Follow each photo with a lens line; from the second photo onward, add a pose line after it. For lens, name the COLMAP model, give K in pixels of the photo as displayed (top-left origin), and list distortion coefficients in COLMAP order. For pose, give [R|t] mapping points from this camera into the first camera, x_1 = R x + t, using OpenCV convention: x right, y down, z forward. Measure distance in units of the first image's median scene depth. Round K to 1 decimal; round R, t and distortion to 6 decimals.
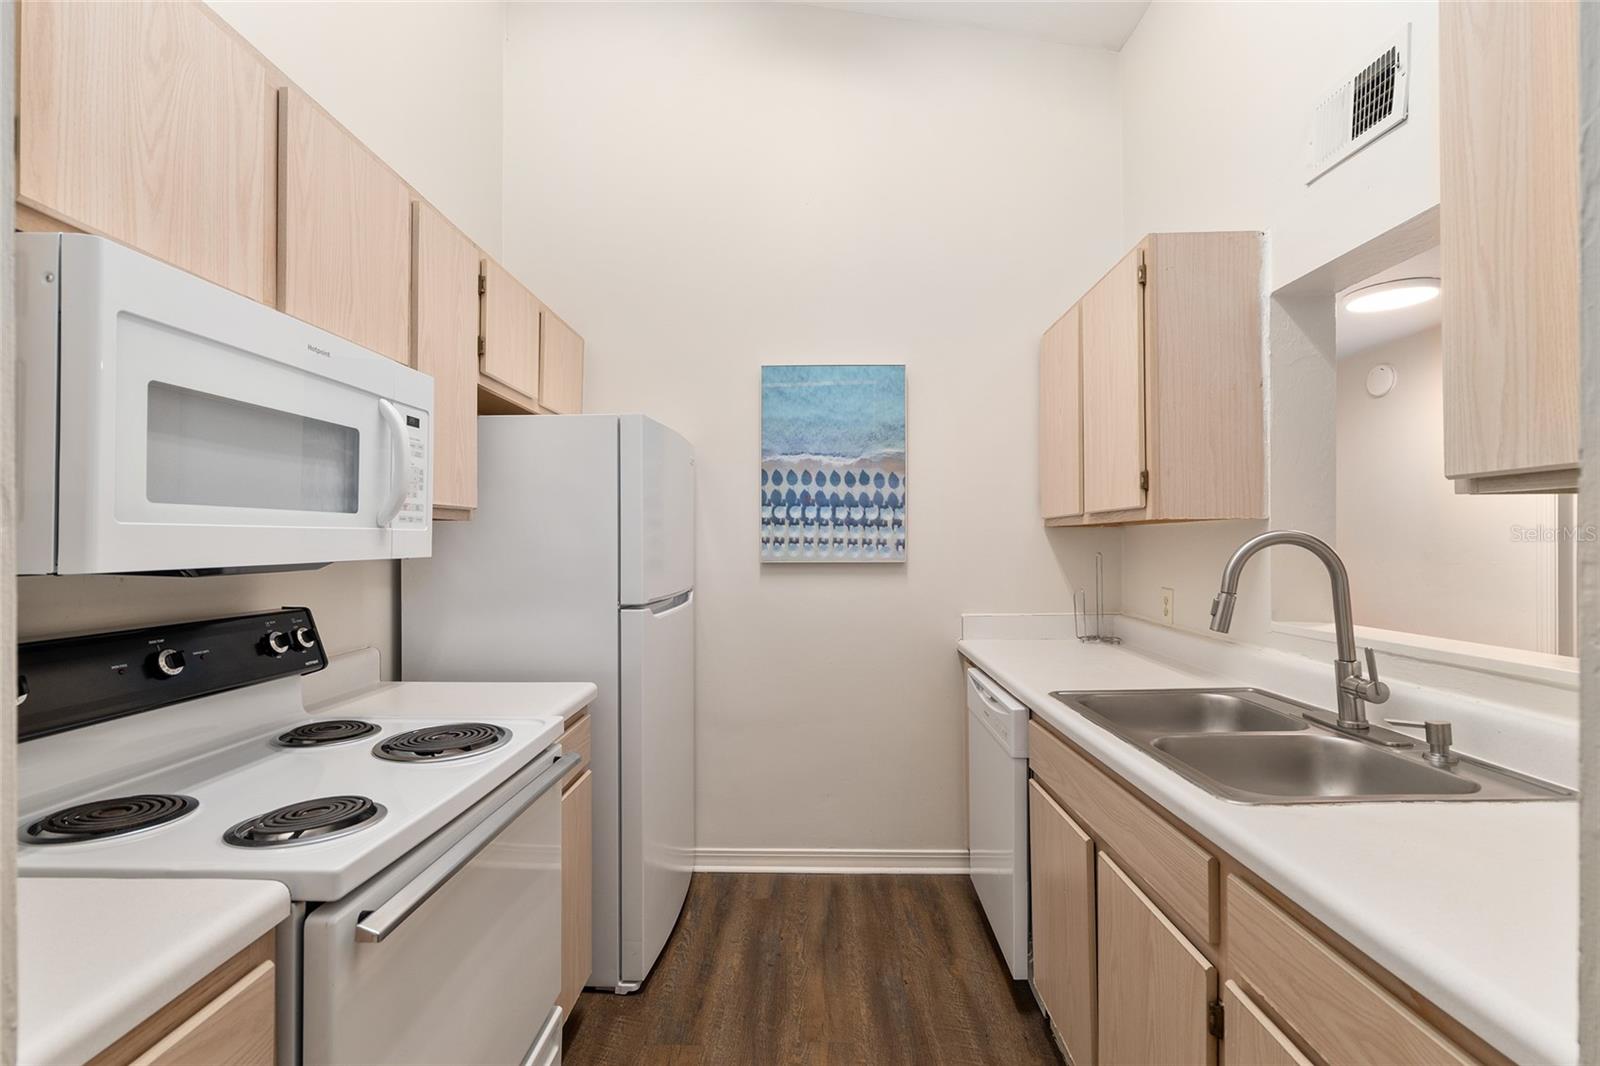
lens RADIAL K [[734.6, 0, 776.3], [0, 734.6, 540.1], [0, 0, 1]] dist [0.002113, -0.000434]
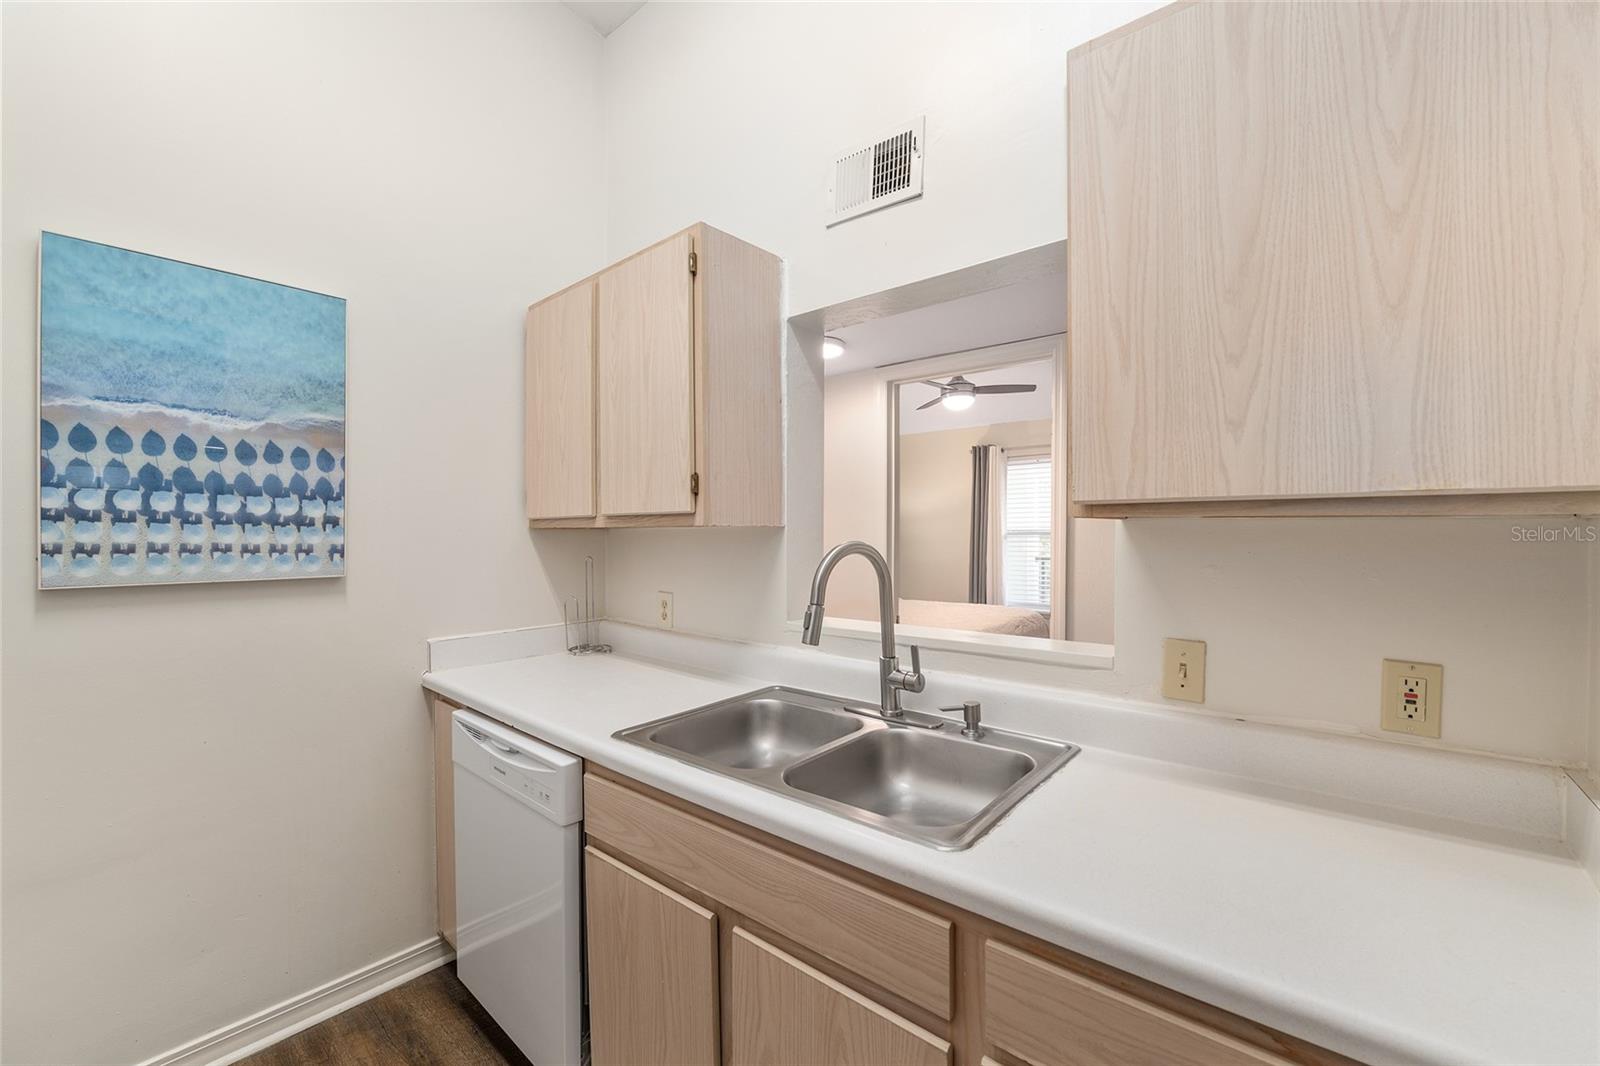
lens RADIAL K [[673.7, 0, 818.1], [0, 673.7, 535.8], [0, 0, 1]] dist [-0.011053, 0.001153]
pose [[0.617540, -0.001077, 0.786539, -0.052122], [-0.002492, 0.999991, 0.003327, -0.012790], [-0.786536, -0.004015, 0.617532, 0.238086]]
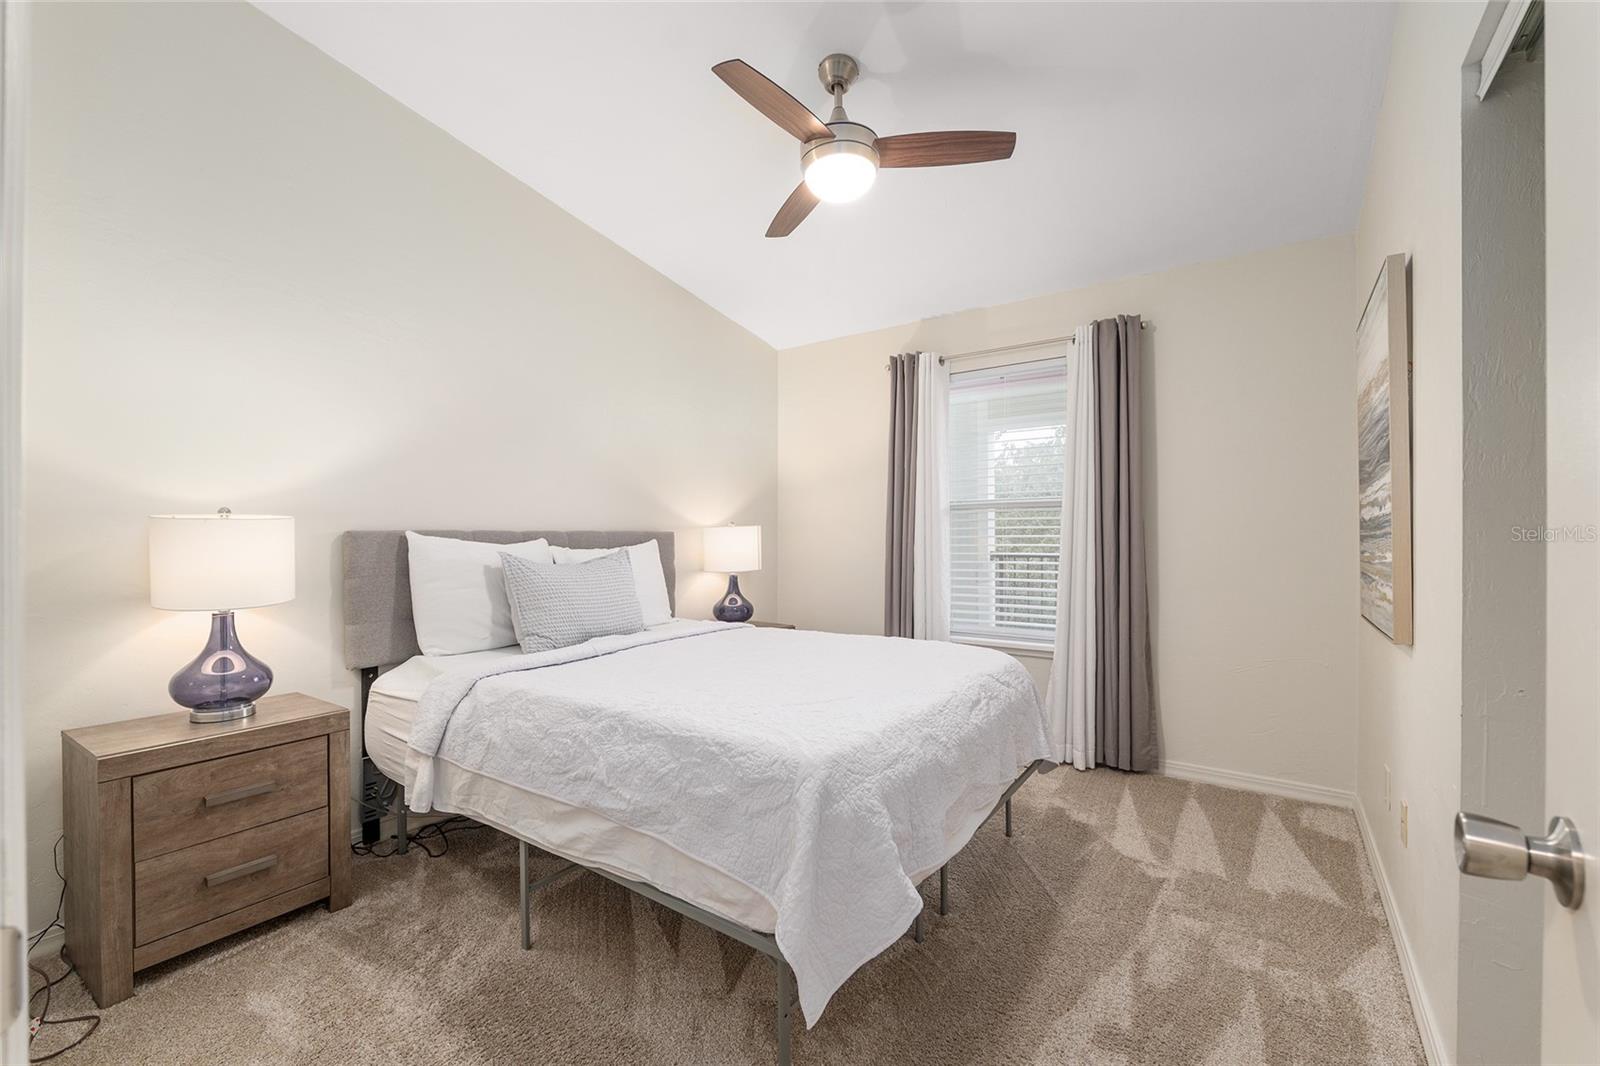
lens RADIAL K [[673.7, 0, 811.3], [0, 673.7, 539.8], [0, 0, 1]] dist [-0.011053, 0.001153]
pose [[0.556044, 0.011862, 0.831068, 0.902415], [0.001954, 0.999877, -0.015578, 0.059612], [-0.831151, 0.010286, 0.555952, 0.643360]]
